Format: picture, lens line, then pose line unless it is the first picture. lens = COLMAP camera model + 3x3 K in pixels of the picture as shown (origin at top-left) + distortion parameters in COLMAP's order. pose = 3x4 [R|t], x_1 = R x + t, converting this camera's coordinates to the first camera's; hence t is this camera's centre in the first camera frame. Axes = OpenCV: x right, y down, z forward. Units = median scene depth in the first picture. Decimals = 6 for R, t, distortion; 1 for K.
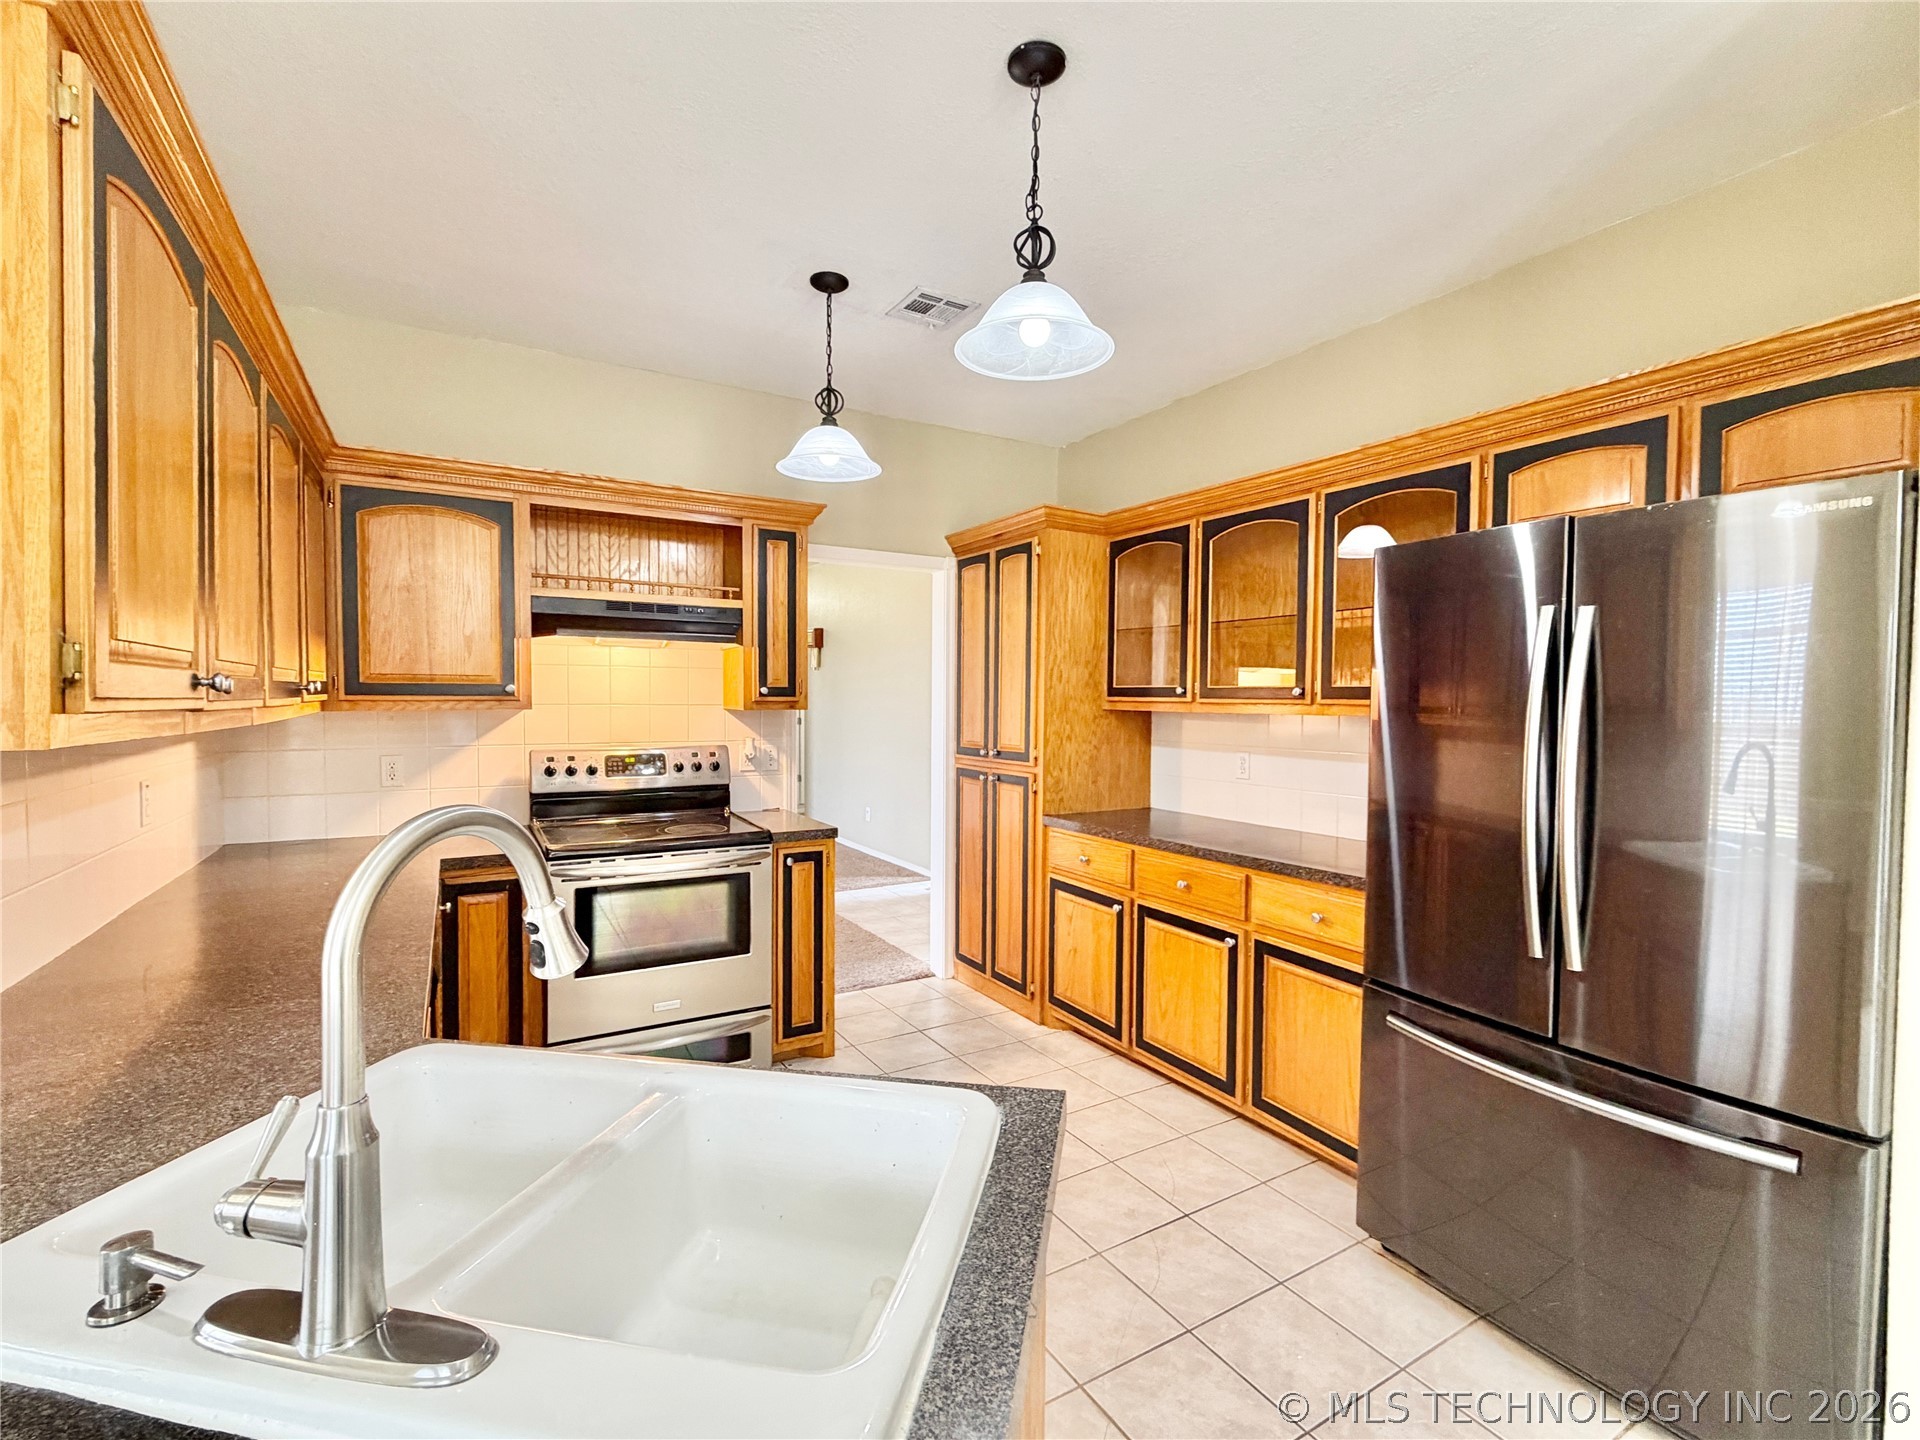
lens RADIAL K [[857.5, 0, 954.3], [0, 857.5, 717.5], [0, 0, 1]] dist [-0.000143, -0.000175]
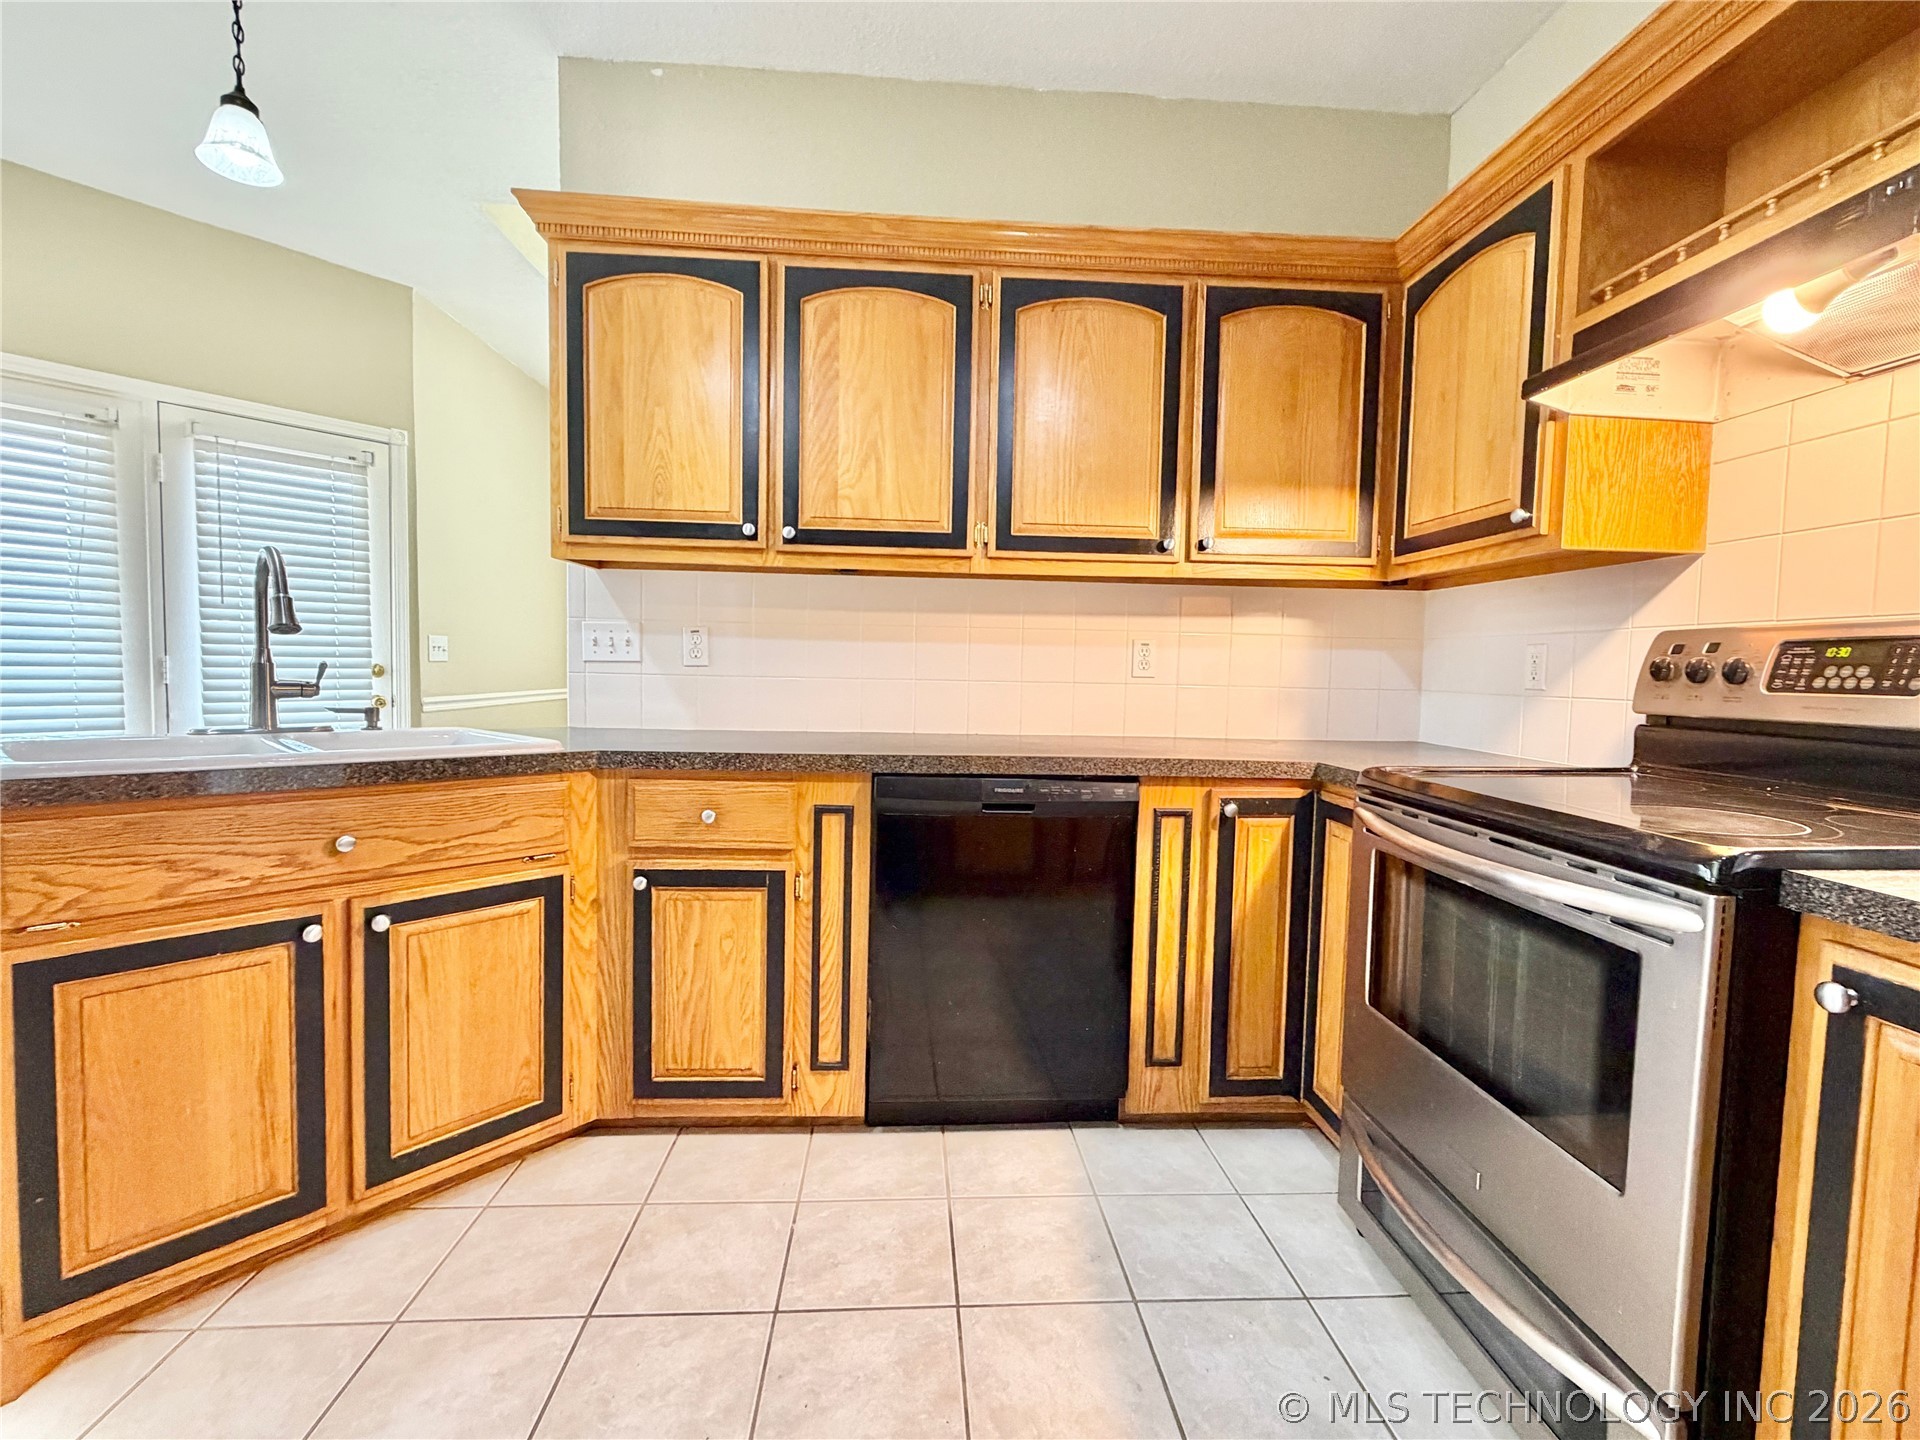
lens RADIAL K [[857.5, 0, 960.3], [0, 857.5, 722.0], [0, 0, 1]] dist [-0.000143, -0.000175]
pose [[-0.448624, 0.041295, -0.892766, 0.154533], [-0.046069, 0.996535, 0.069246, 0.073879], [0.892532, 0.072194, -0.445167, 0.831478]]
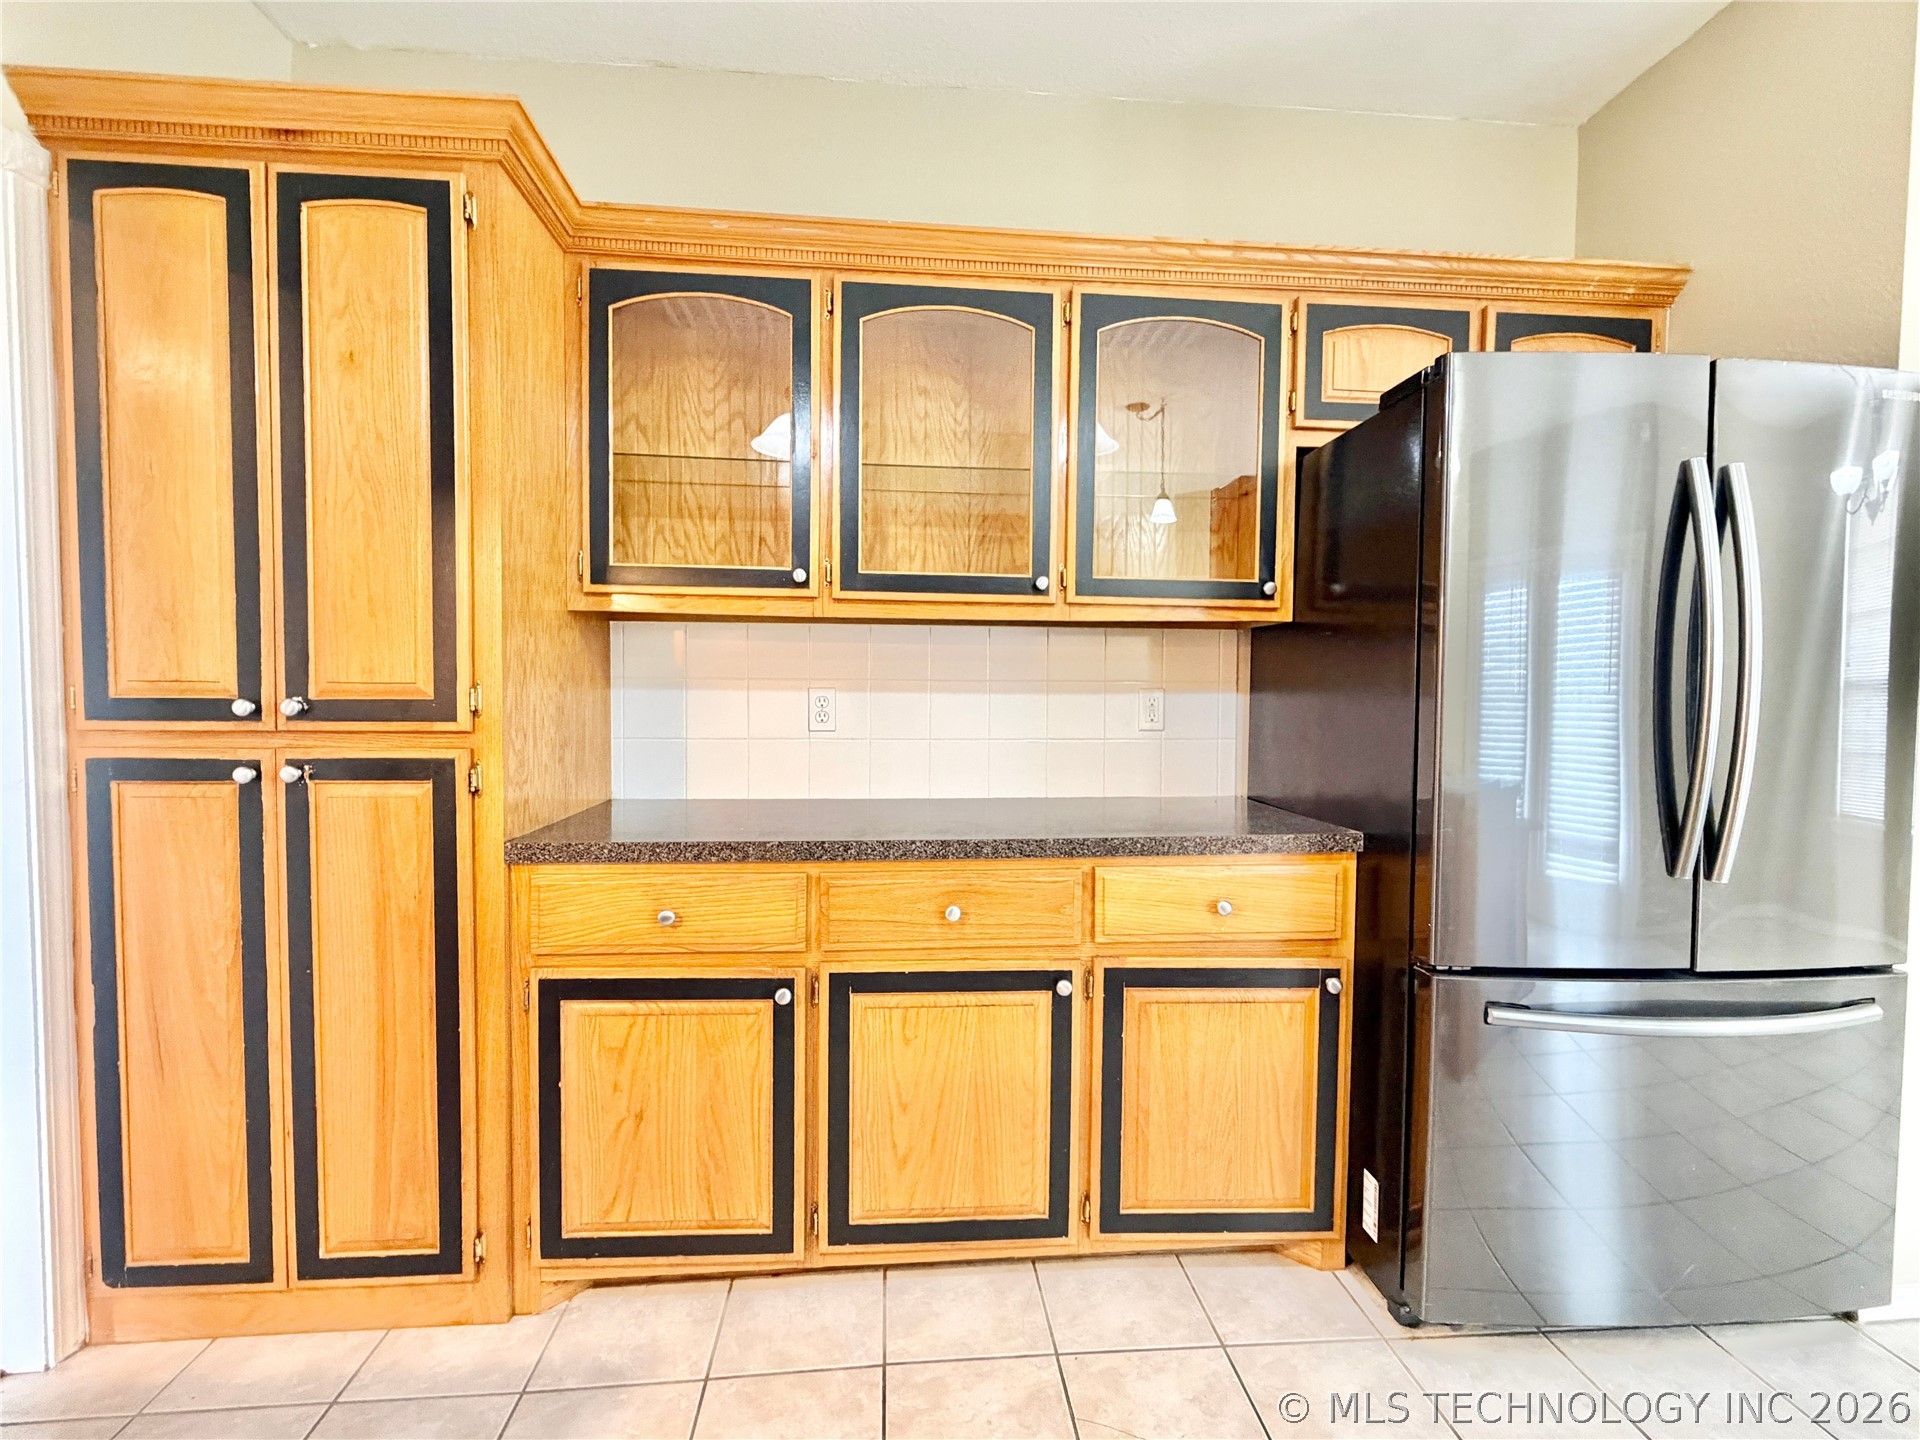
lens RADIAL K [[857.5, 0, 961.4], [0, 857.5, 723.2], [0, 0, 1]] dist [-0.000143, -0.000175]
pose [[0.437117, -0.037994, 0.898602, -0.196546], [0.014797, 0.999276, 0.035053, 0.046204], [-0.899283, -0.002026, 0.437362, 0.657309]]
